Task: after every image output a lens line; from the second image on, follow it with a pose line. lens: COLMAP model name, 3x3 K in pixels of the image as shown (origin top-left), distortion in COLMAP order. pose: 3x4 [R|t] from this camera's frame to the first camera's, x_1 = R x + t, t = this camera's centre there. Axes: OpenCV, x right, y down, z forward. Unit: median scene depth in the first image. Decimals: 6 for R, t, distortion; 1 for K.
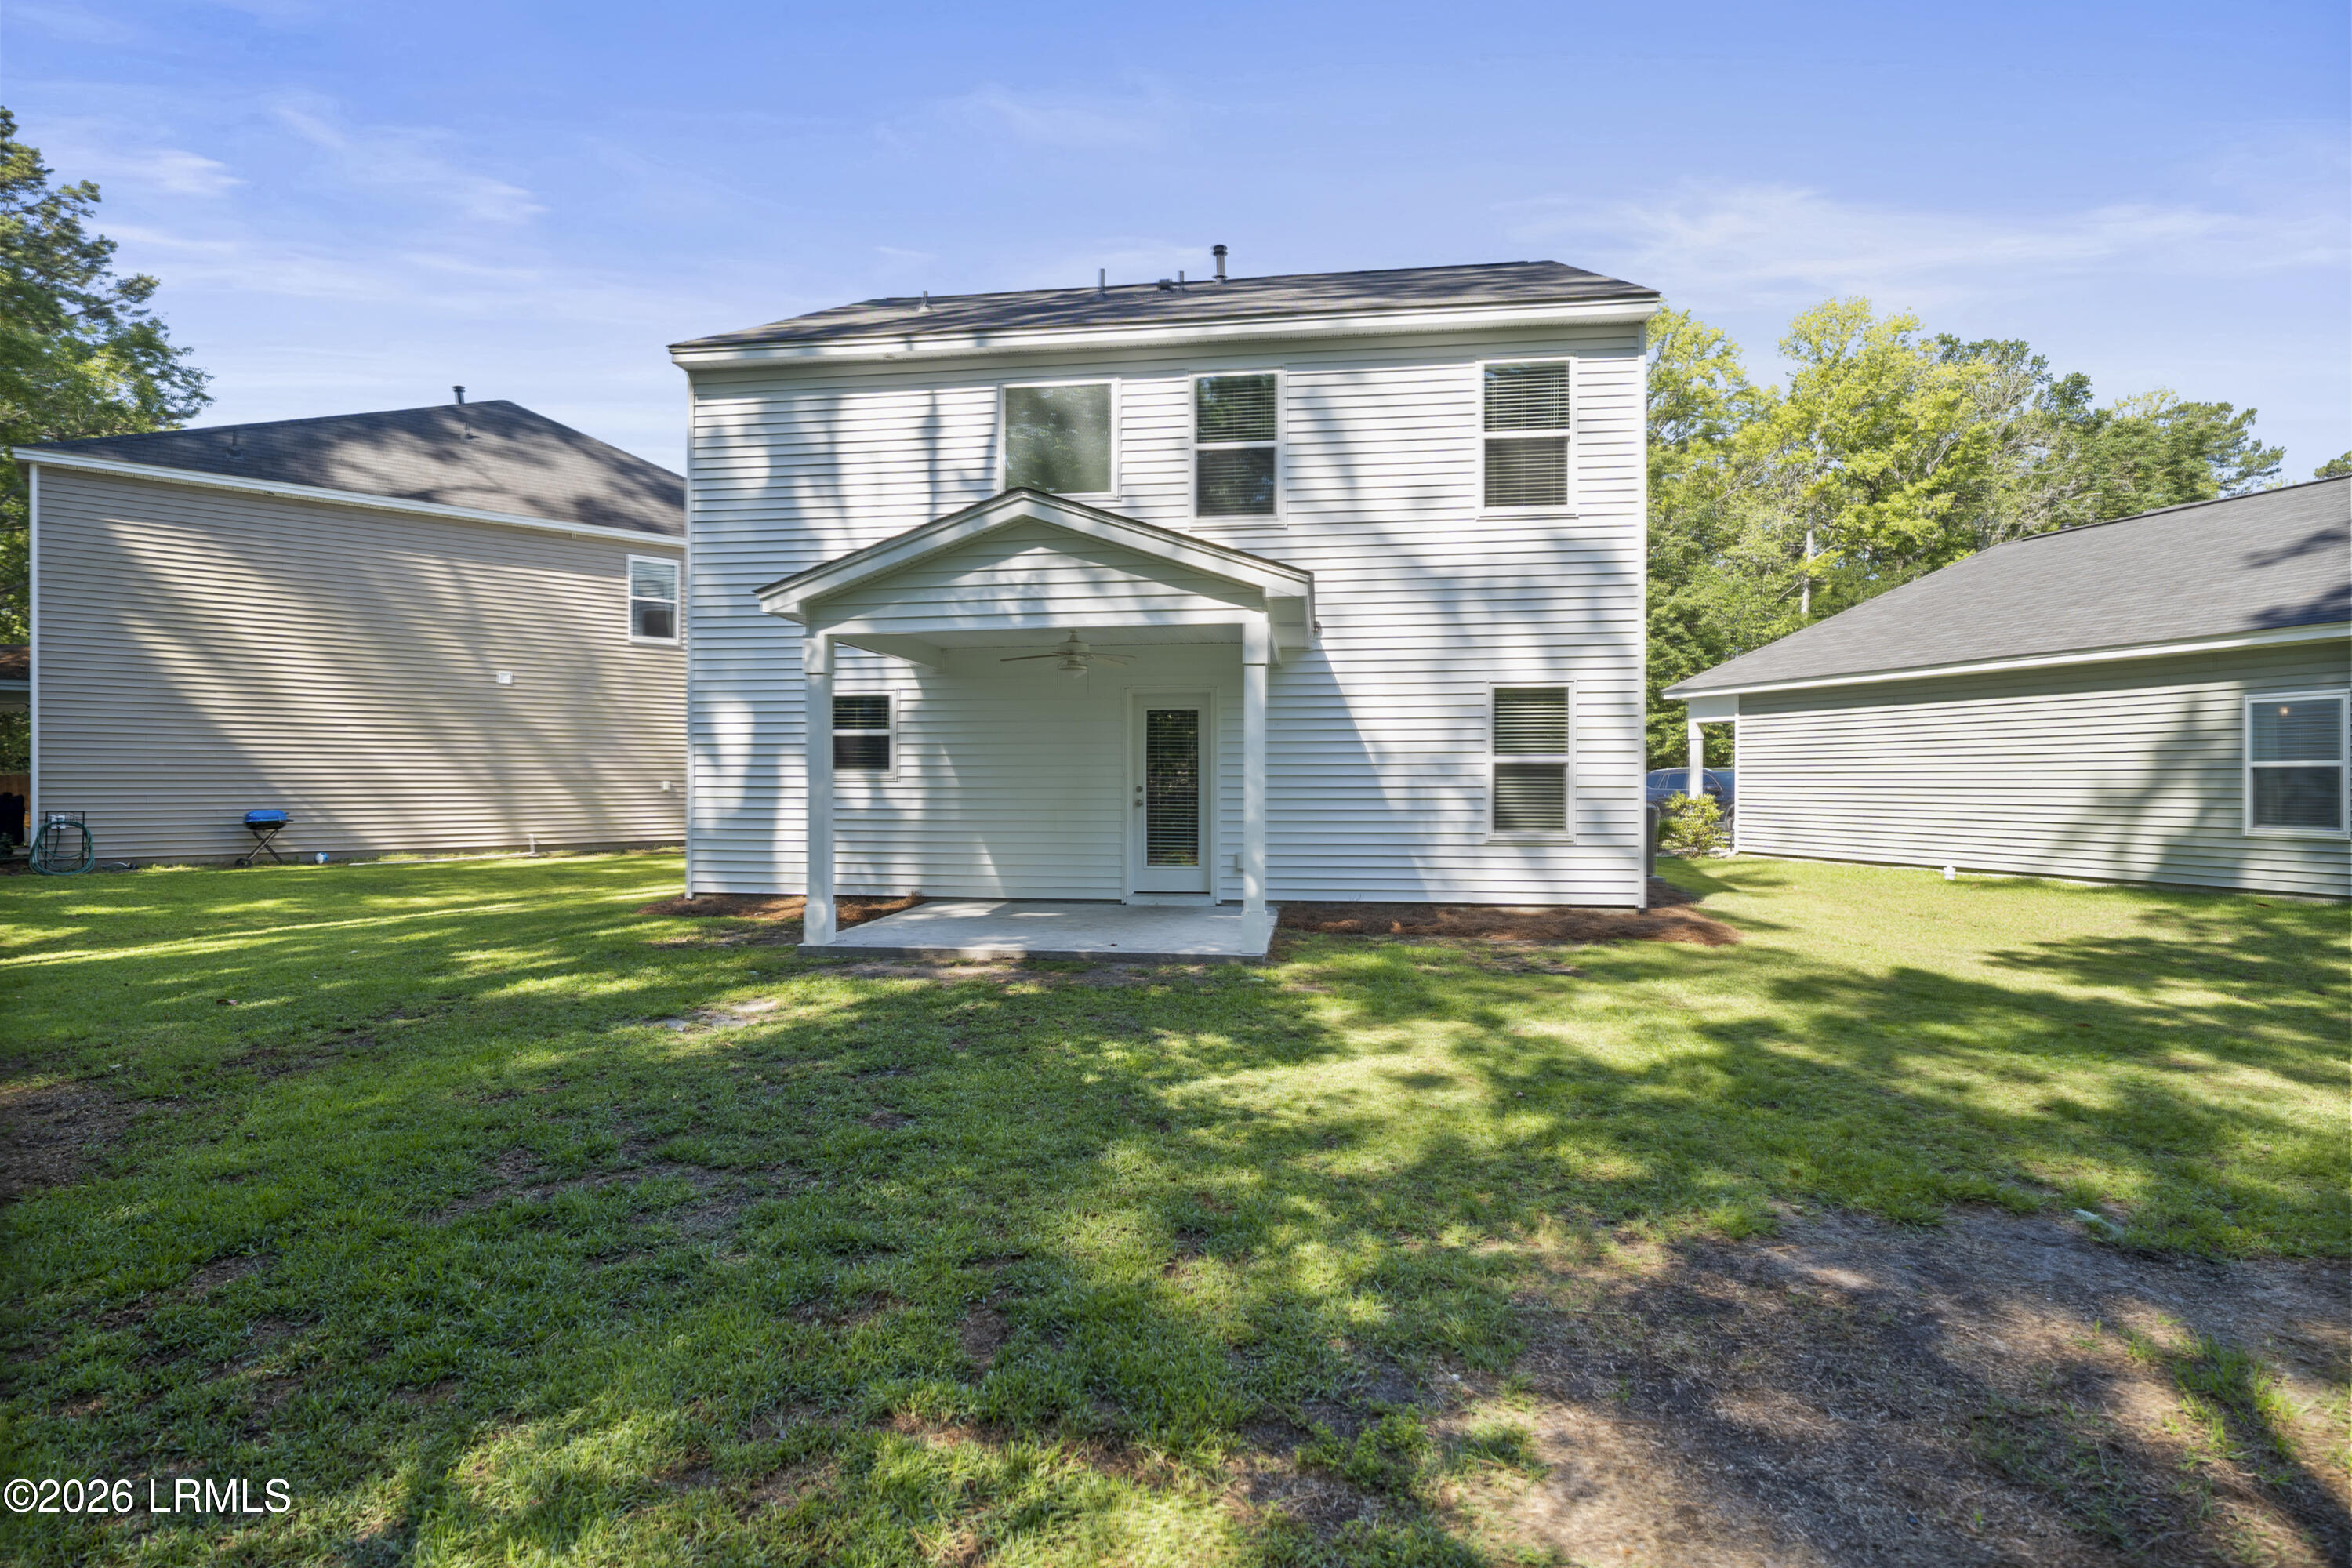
lens RADIAL K [[1173.9, 0, 1169.6], [0, 1173.9, 784.8], [0, 0, 1]] dist [-0.008489, 0.001491]
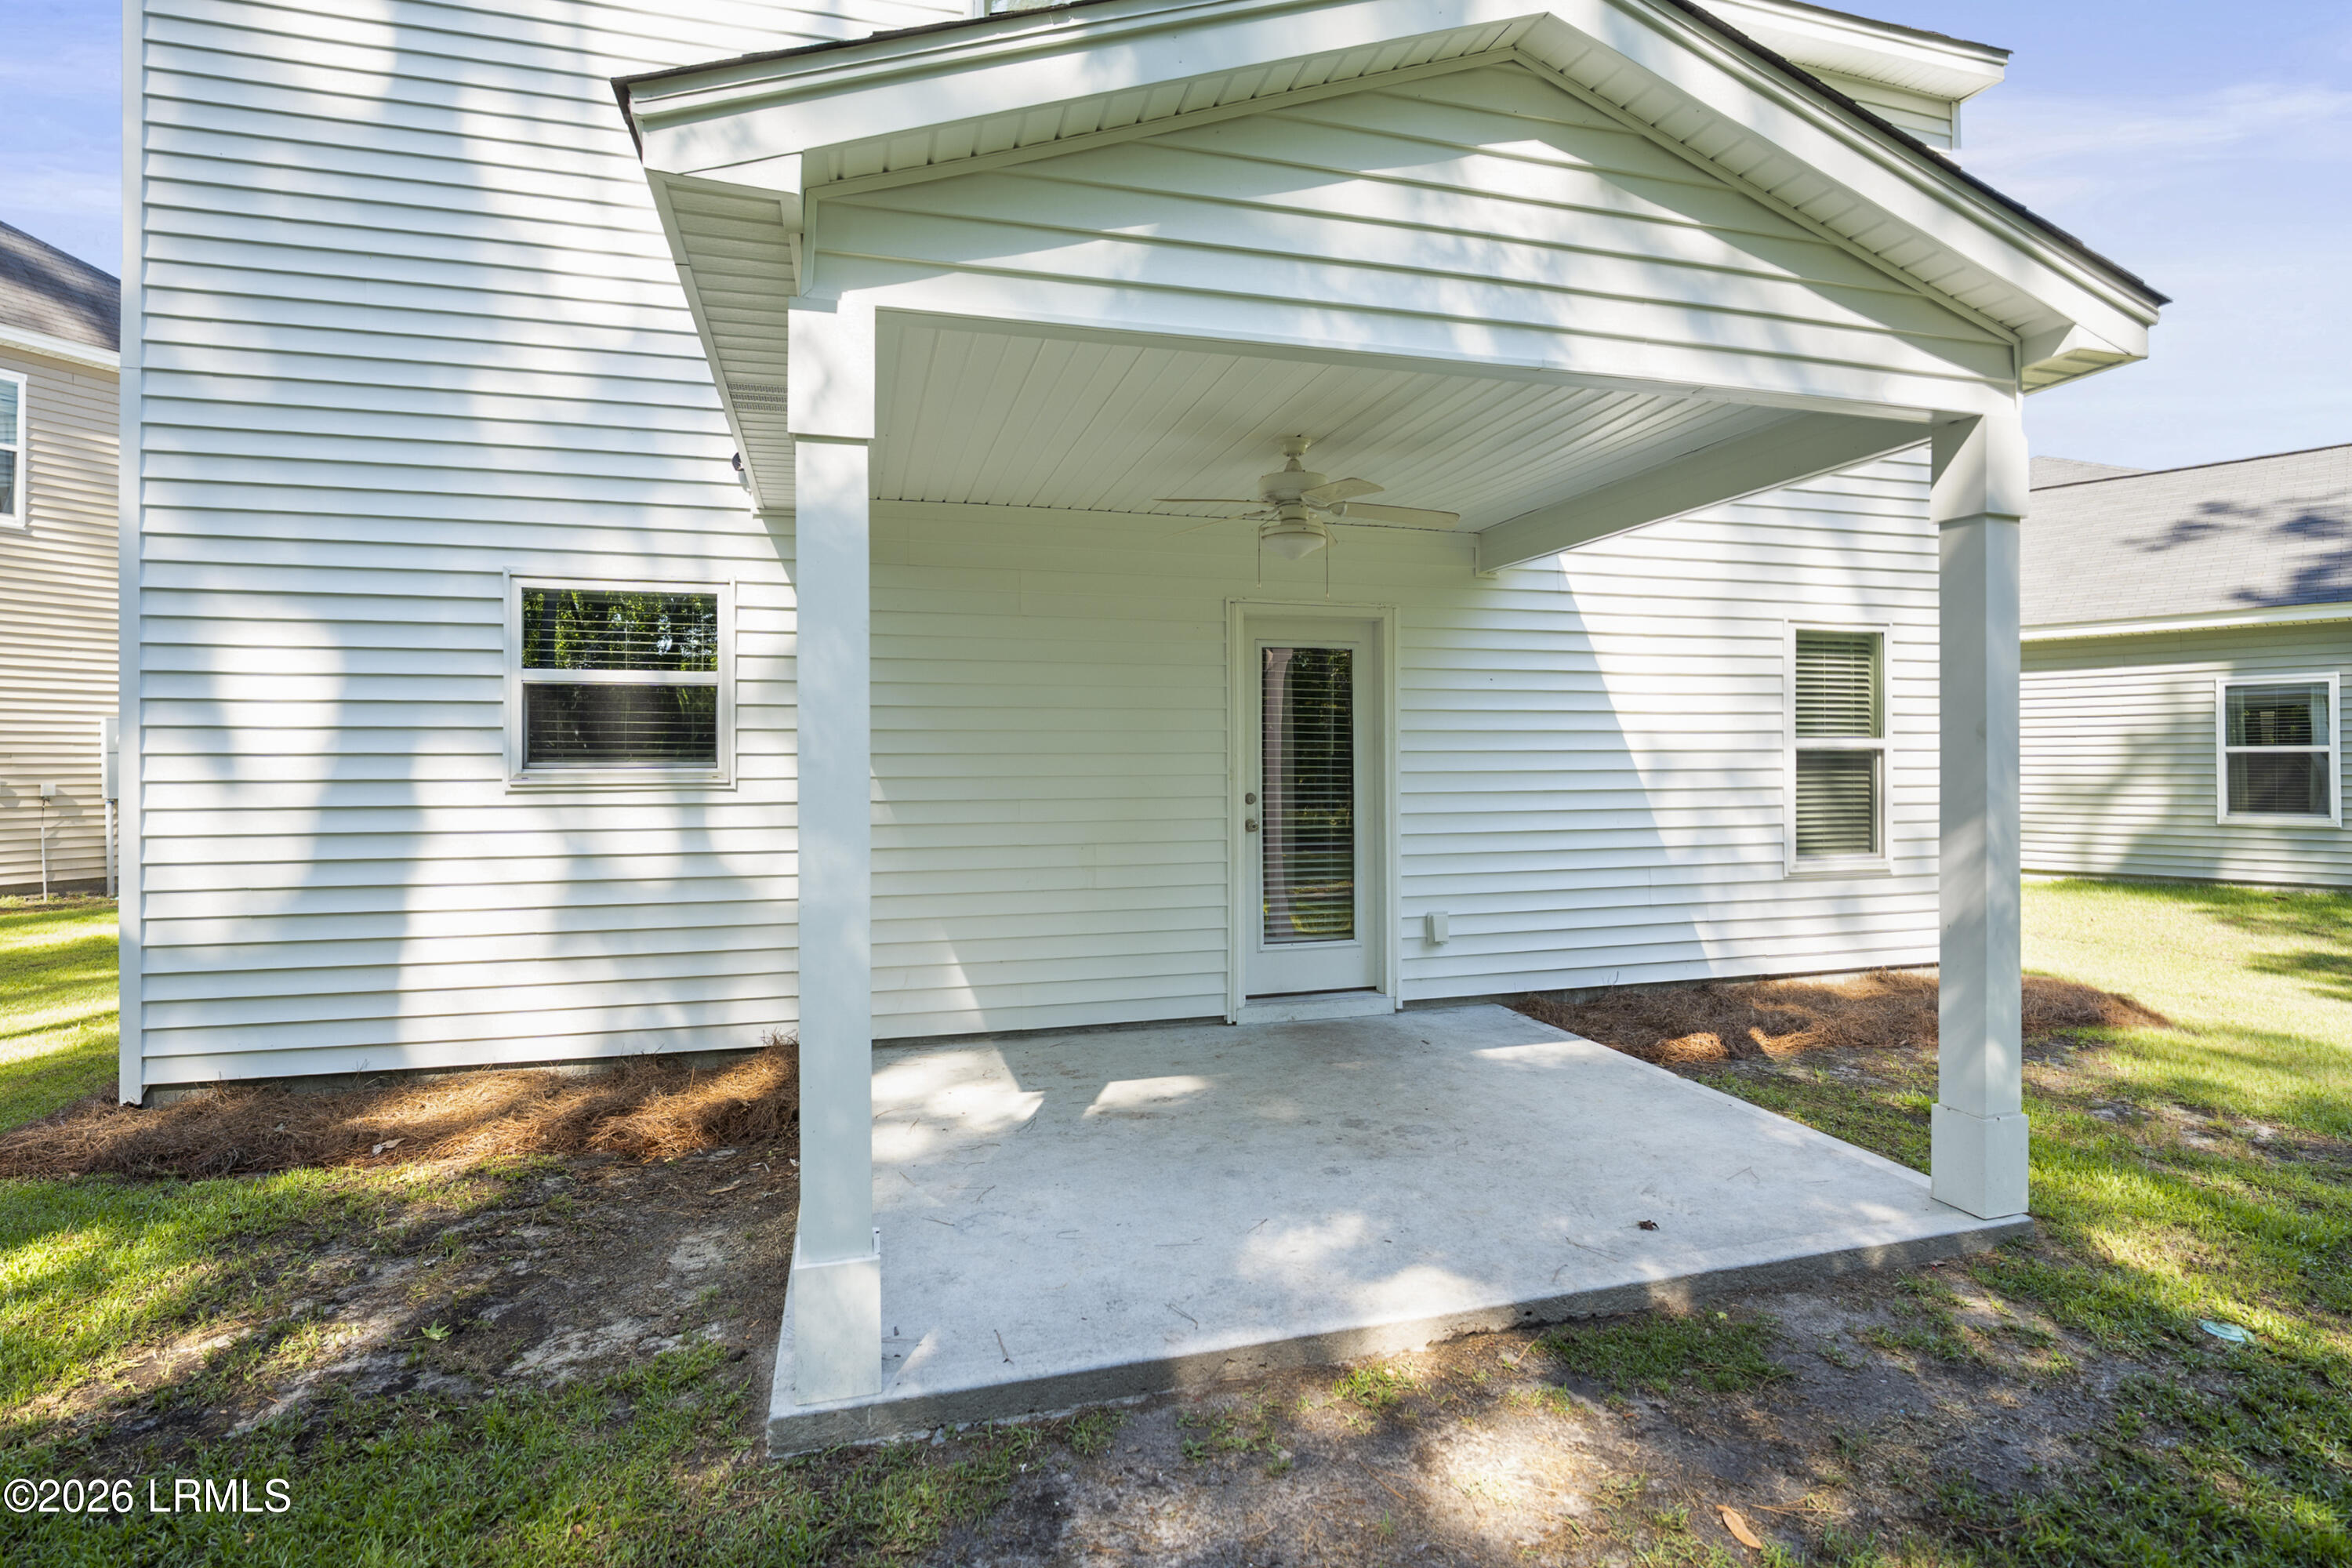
lens RADIAL K [[1143.2, 0, 1181.1], [0, 1143.2, 761.1], [0, 0, 1]] dist [-0.011120, -0.000340]
pose [[0.913318, -0.003890, 0.407228, -0.252477], [0.004924, 0.999987, -0.001492, -0.011944], [-0.407217, 0.003368, 0.913325, 0.533688]]
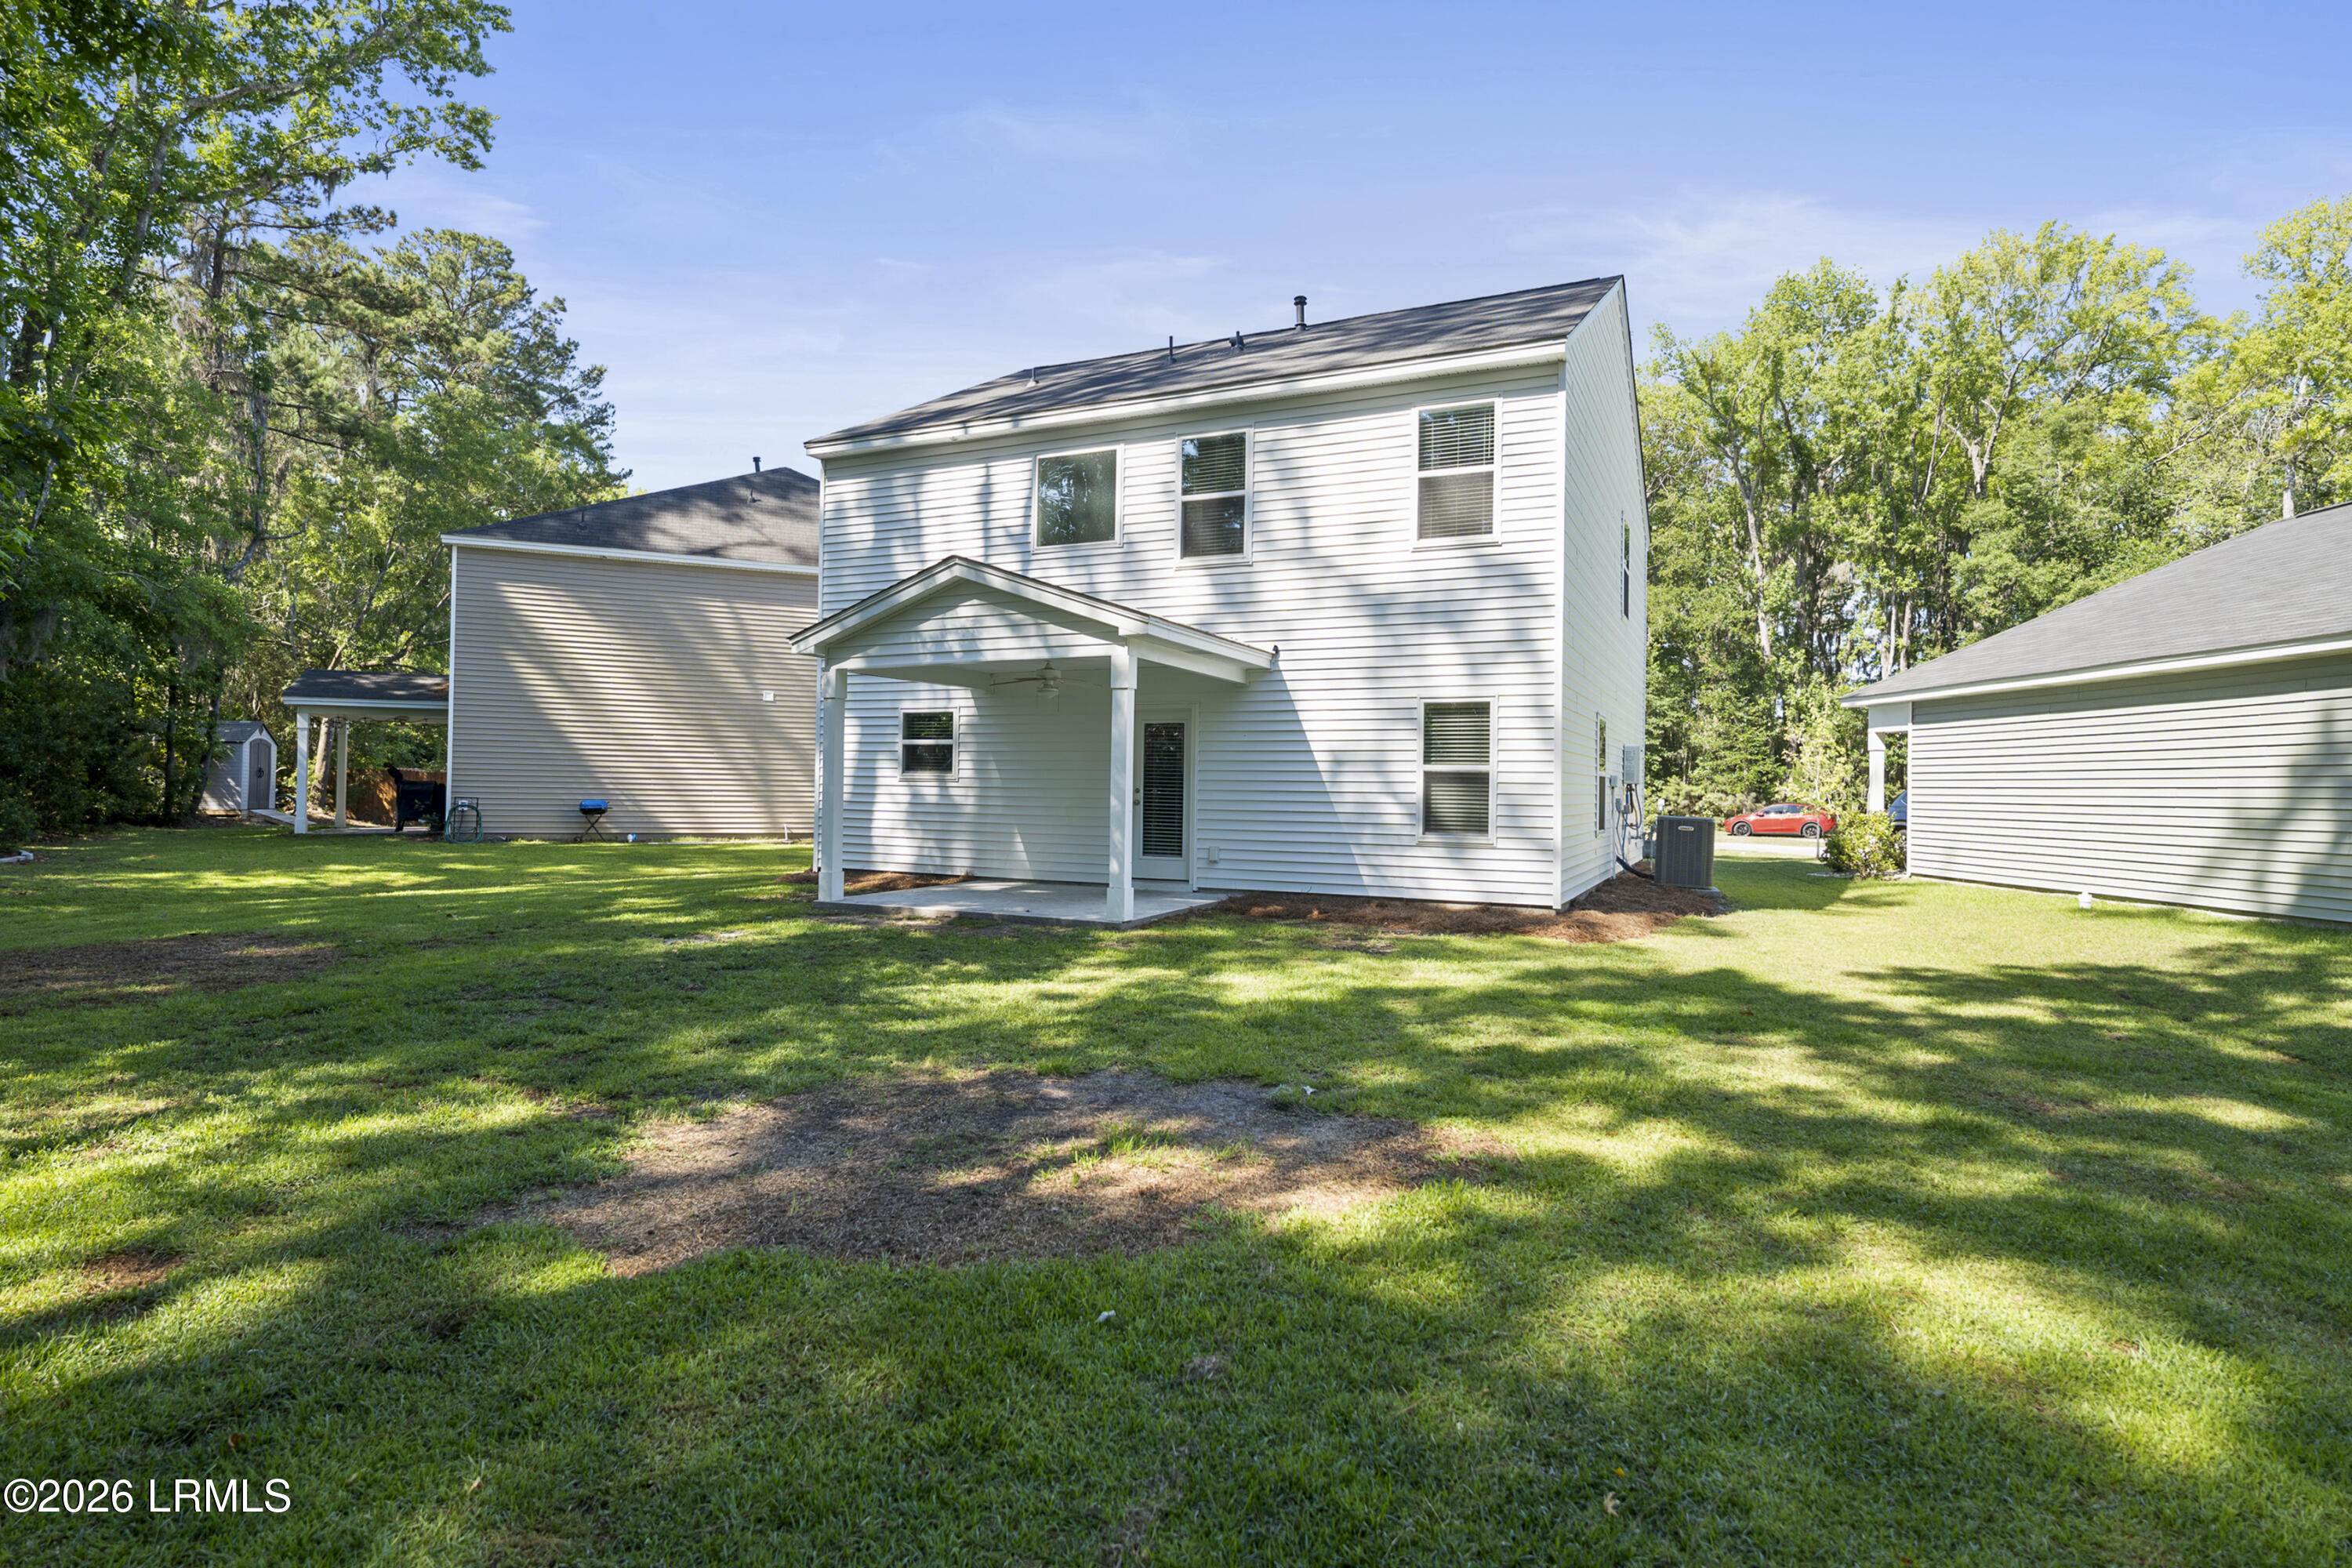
lens RADIAL K [[1232.9, 0, 1158.0], [0, 1232.9, 778.1], [0, 0, 1]] dist [0.001623, -0.002227]
pose [[0.949615, 0.011712, -0.313201, 0.371734], [-0.016140, 0.999803, -0.011548, 0.005136], [0.313004, 0.016022, 0.949617, -0.163454]]
